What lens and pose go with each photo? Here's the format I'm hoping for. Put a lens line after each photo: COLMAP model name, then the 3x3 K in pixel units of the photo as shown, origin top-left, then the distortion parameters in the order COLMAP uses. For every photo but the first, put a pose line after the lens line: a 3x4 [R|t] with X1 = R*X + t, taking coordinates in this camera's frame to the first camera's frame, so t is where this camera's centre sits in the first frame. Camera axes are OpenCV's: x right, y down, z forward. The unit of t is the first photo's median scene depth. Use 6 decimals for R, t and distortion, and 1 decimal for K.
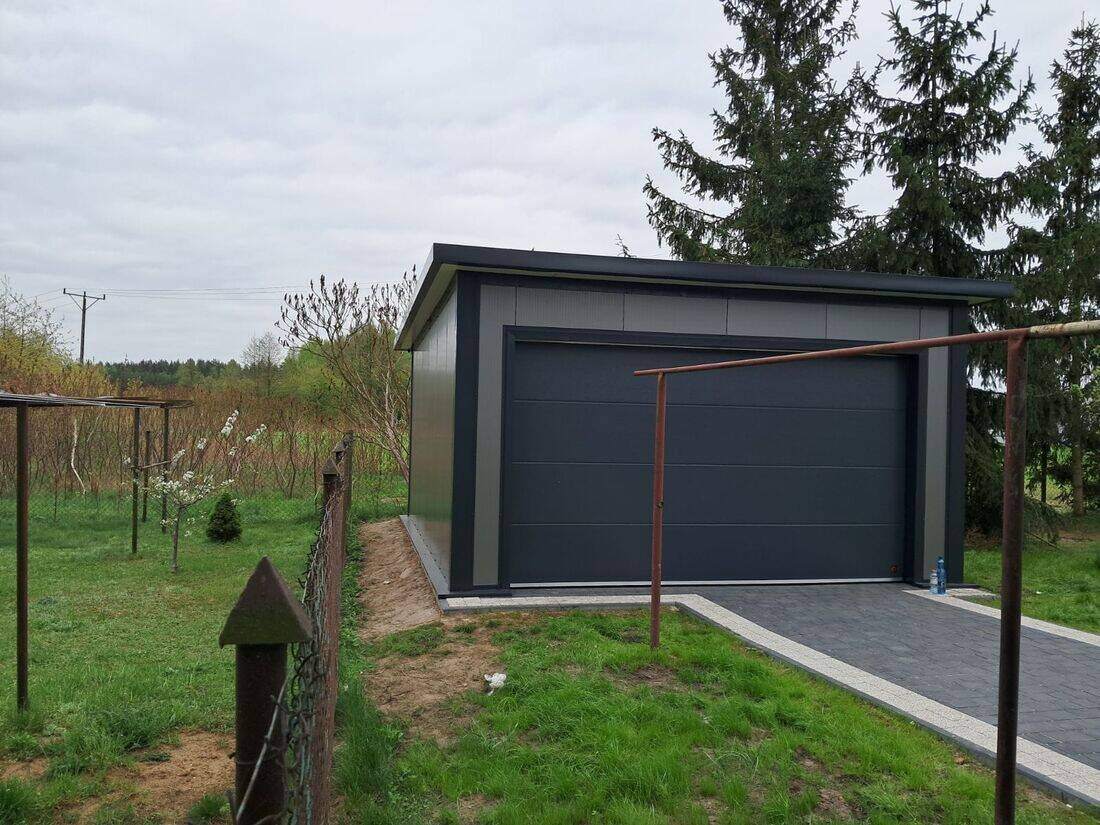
lens RADIAL K [[866.8, 0, 549.7], [0, 866.8, 415.7], [0, 0, 1]] dist [0.001946, -0.013650]
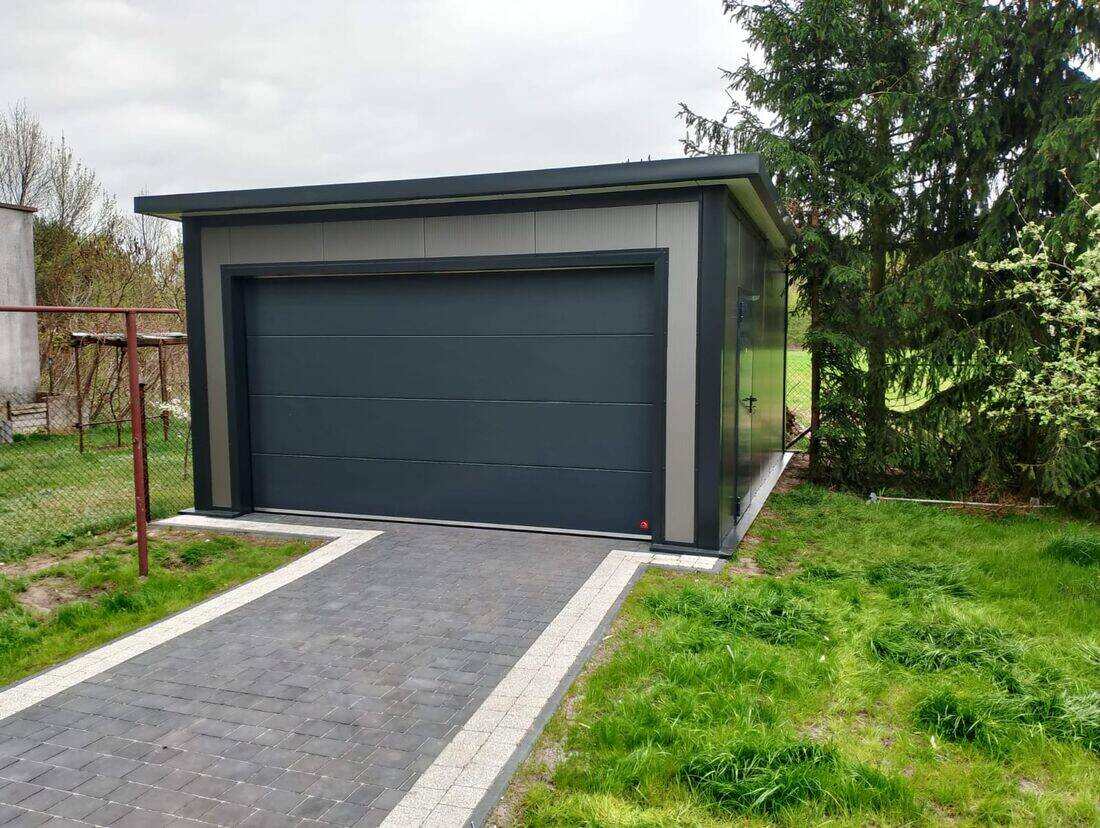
lens RADIAL K [[873.9, 0, 548.3], [0, 873.9, 412.5], [0, 0, 1]] dist [0.048566, -0.034327]
pose [[0.848643, 0.018137, -0.528655, 0.763590], [0.027055, 0.996616, 0.077623, 0.001799], [0.528274, -0.080177, 0.845280, 0.253930]]
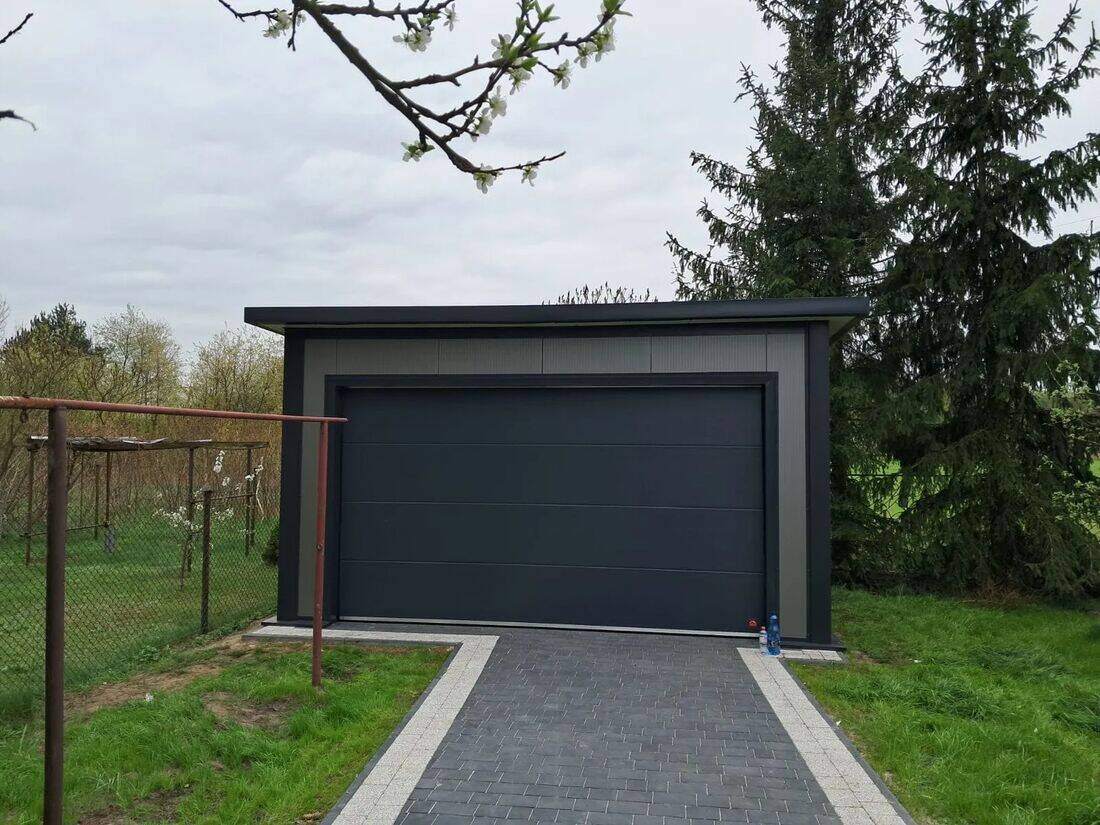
lens RADIAL K [[874.7, 0, 536.0], [0, 874.7, 387.9], [0, 0, 1]] dist [0.012426, -0.015277]
pose [[0.930608, -0.039562, -0.363873, 0.529729], [0.016972, 0.997736, -0.065070, -0.010874], [0.365623, 0.054379, 0.929173, 0.062709]]
